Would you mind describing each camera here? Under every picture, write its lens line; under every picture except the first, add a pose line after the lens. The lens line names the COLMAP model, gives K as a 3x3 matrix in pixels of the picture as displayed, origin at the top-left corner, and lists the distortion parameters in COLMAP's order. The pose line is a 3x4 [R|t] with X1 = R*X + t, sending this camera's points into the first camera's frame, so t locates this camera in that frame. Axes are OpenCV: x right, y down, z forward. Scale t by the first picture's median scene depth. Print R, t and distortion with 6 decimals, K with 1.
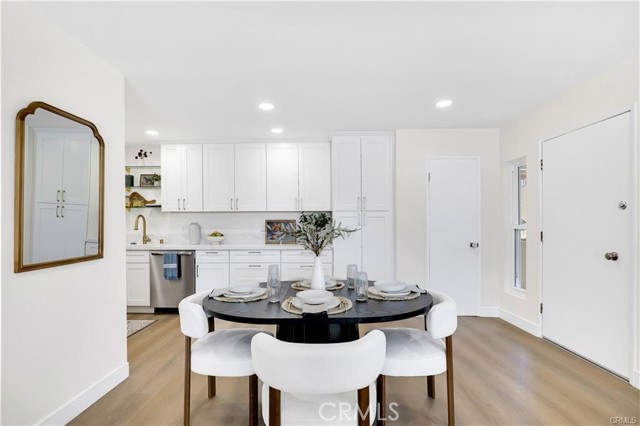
lens RADIAL K [[307.2, 0, 314.4], [0, 307.2, 226.0], [0, 0, 1]] dist [-0.022128, 0.004573]
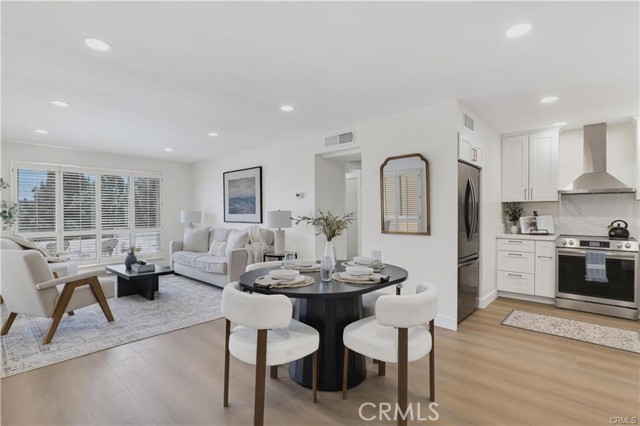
lens RADIAL K [[307.2, 0, 321.4], [0, 307.2, 213.1], [0, 0, 1]] dist [-0.022128, 0.004573]
pose [[-0.653728, 0.006041, -0.756706, 0.410260], [-0.006550, 0.999885, 0.013642, -0.012856], [0.756702, 0.013874, -0.653613, 0.772303]]
